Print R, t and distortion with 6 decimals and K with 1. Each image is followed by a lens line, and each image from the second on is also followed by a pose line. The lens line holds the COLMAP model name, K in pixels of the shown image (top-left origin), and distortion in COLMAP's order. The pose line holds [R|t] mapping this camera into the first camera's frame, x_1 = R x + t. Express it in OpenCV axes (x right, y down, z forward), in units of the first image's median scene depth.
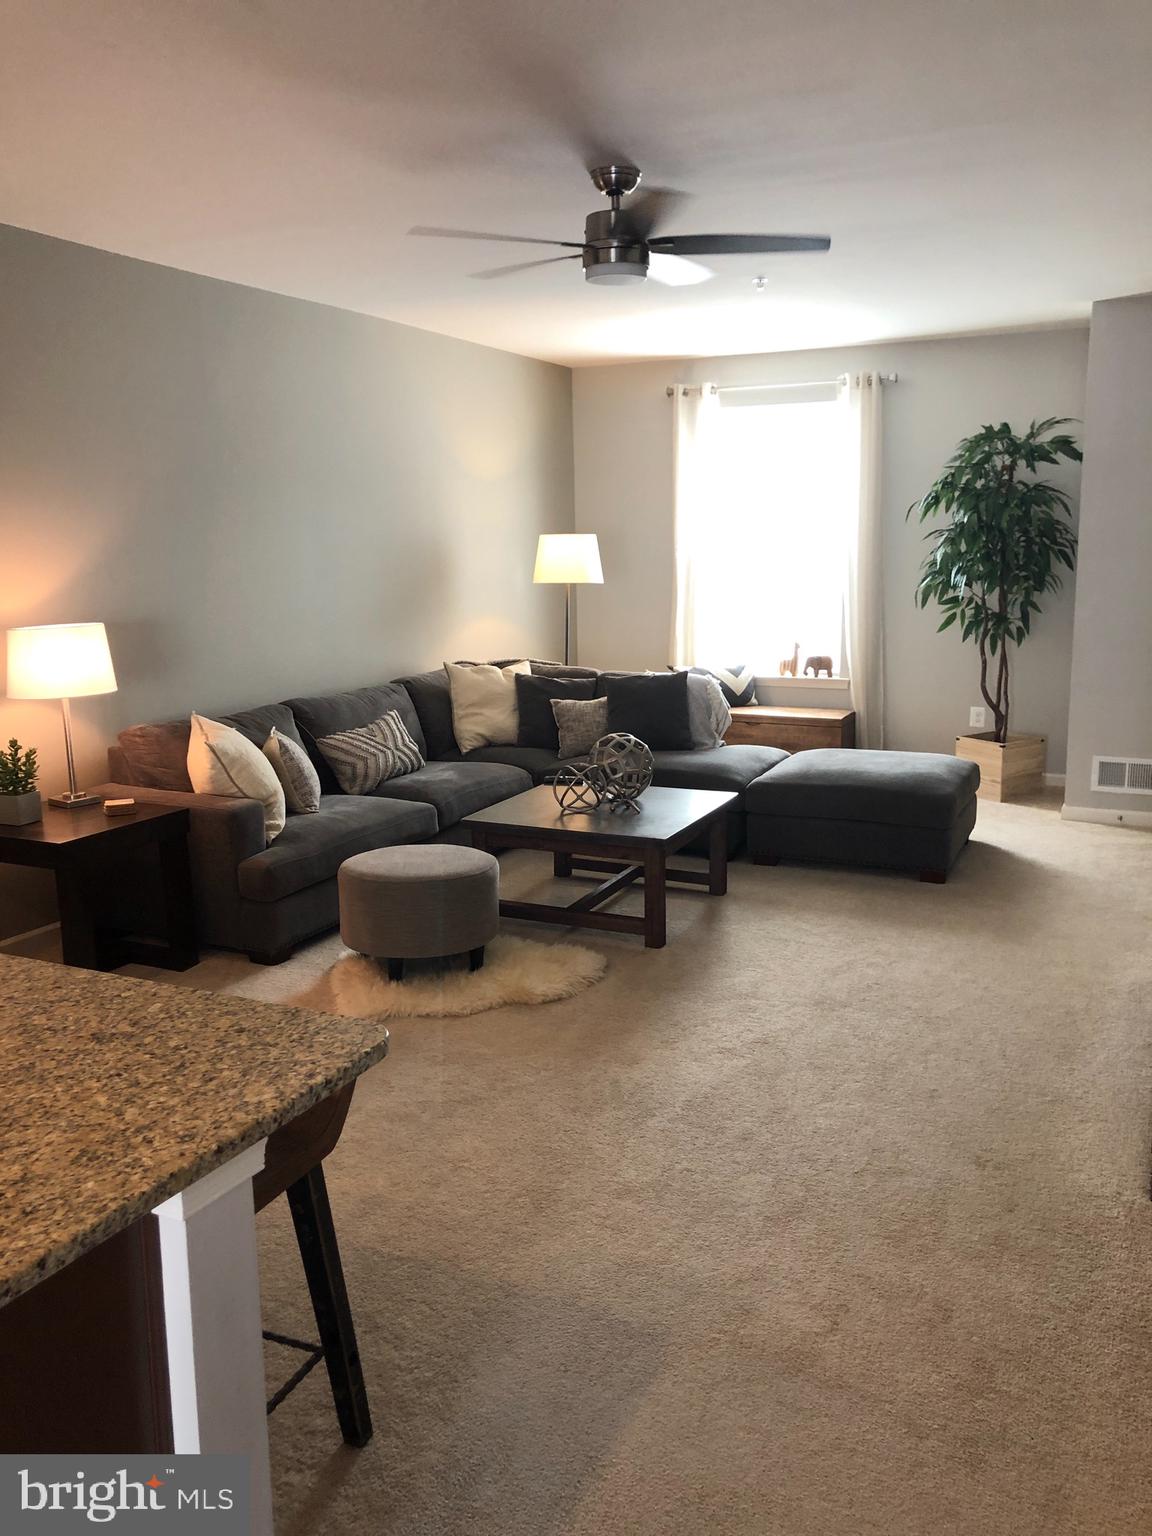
lens RADIAL K [[1279.6, 0, 576.0], [0, 1279.6, 768.0], [0, 0, 1]] dist [-0.003989, 0.054537]
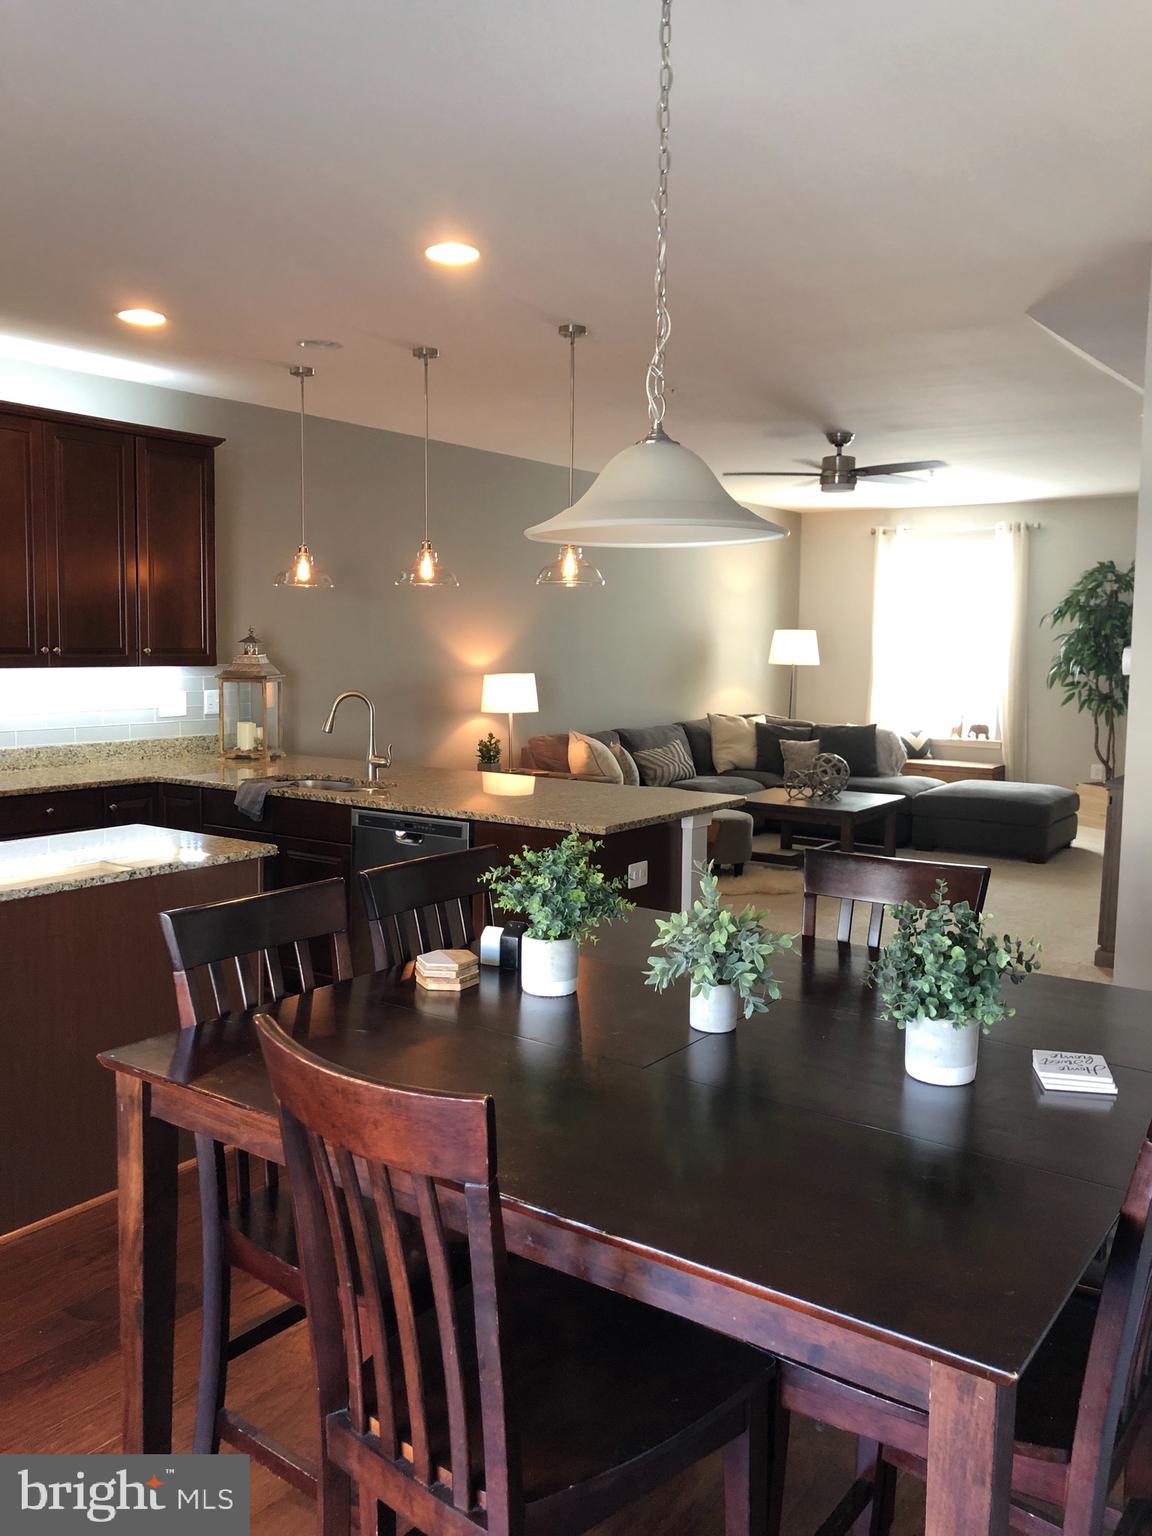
lens RADIAL K [[1245.8, 0, 511.0], [0, 1245.8, 759.2], [0, 0, 1]] dist [0.051696, -0.372092]
pose [[0.976922, 0.043111, -0.209199, -0.020570], [-0.059149, 0.995720, -0.071019, 0.088489], [0.205242, 0.081754, 0.975291, -0.467212]]
